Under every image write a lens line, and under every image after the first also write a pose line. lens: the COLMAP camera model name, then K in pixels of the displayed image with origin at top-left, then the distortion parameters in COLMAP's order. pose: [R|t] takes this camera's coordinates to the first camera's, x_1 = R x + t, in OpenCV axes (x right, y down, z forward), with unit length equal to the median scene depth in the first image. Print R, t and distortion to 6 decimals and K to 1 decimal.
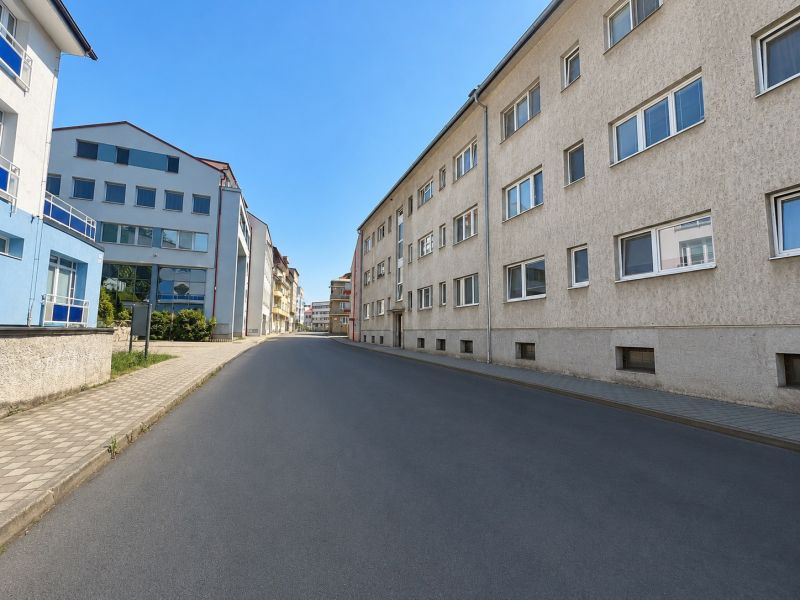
lens RADIAL K [[358.8, 0, 401.7], [0, 358.8, 299.0], [0, 0, 1]] dist [-0.002991, 0.000208]
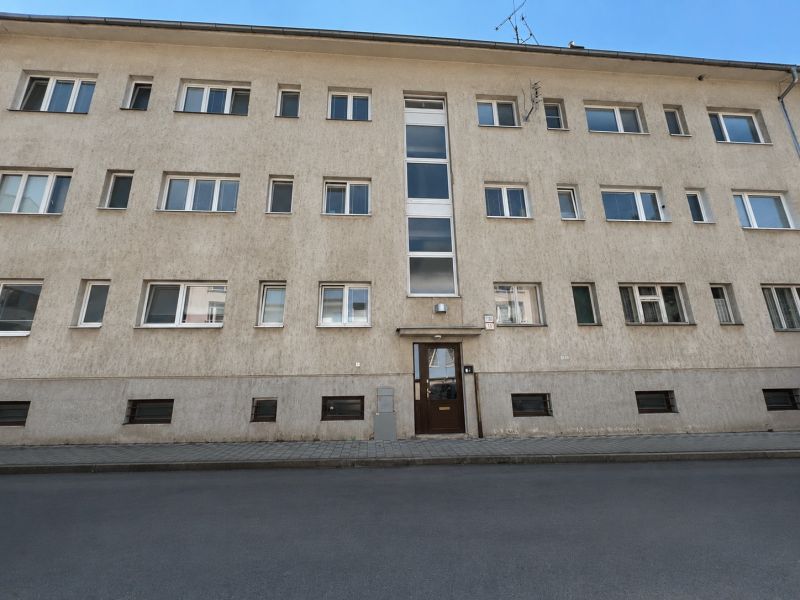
lens RADIAL K [[335.0, 0, 330.3], [0, 335.0, 296.9], [0, 0, 1]] dist [-0.002007, -0.000442]
pose [[0.280206, 0.227767, 0.932527, -0.096570], [-0.074032, 0.973677, -0.215572, 0.025694], [-0.957081, -0.008632, 0.289693, 0.280210]]
